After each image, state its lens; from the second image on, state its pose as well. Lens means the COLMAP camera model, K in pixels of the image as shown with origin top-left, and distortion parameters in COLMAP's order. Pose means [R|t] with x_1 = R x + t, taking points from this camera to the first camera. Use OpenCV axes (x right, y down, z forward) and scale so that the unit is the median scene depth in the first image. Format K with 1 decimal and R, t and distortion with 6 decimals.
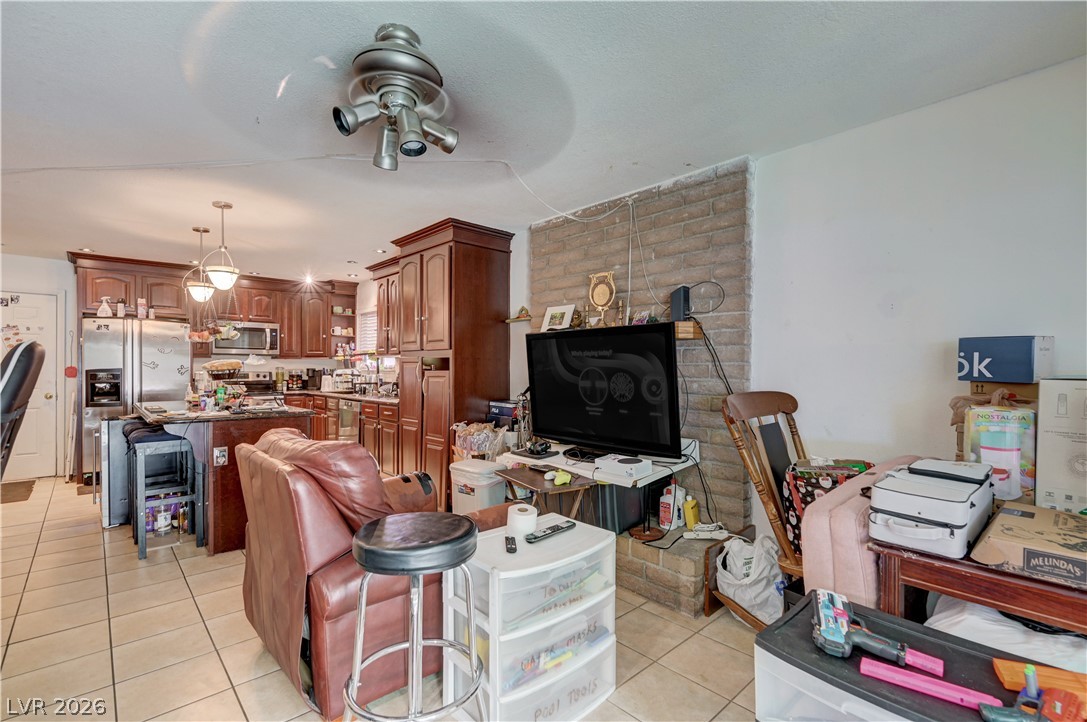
lens RADIAL K [[494.7, 0, 547.2], [0, 494.7, 371.9], [0, 0, 1]] dist [0.001063, -0.000828]
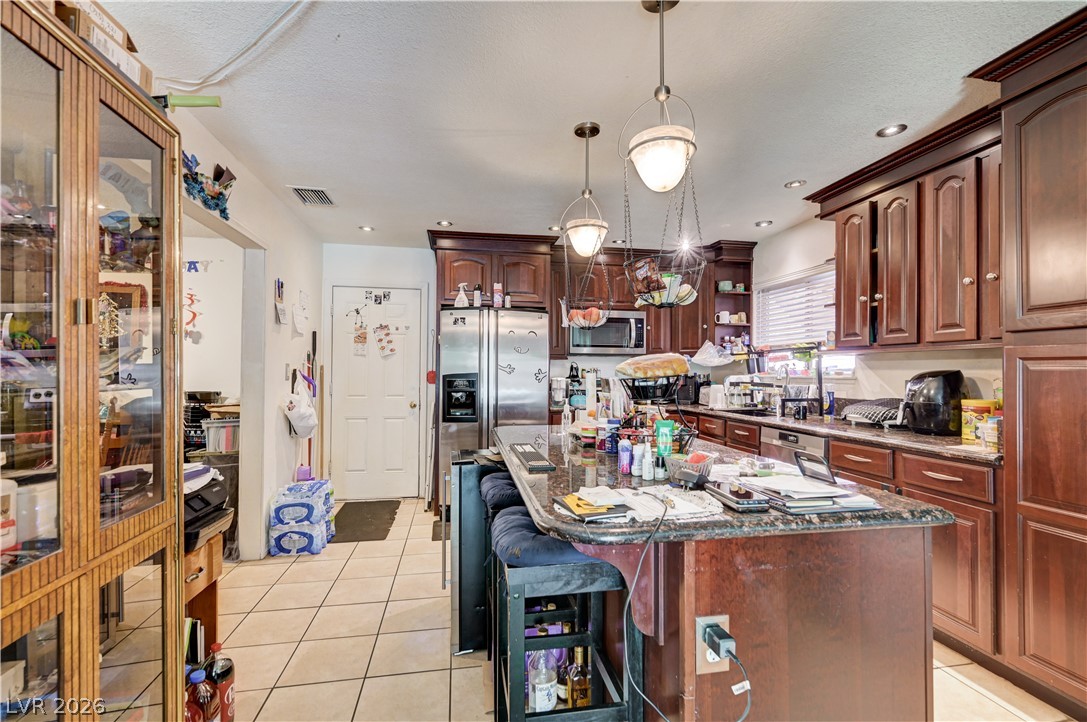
lens RADIAL K [[494.7, 0, 544.2], [0, 494.7, 366.4], [0, 0, 1]] dist [0.001063, -0.000828]
pose [[0.840232, -0.005871, -0.542196, -0.337777], [-0.005566, 0.999795, -0.019451, -0.003165], [0.542199, 0.019361, 0.840027, 0.389553]]
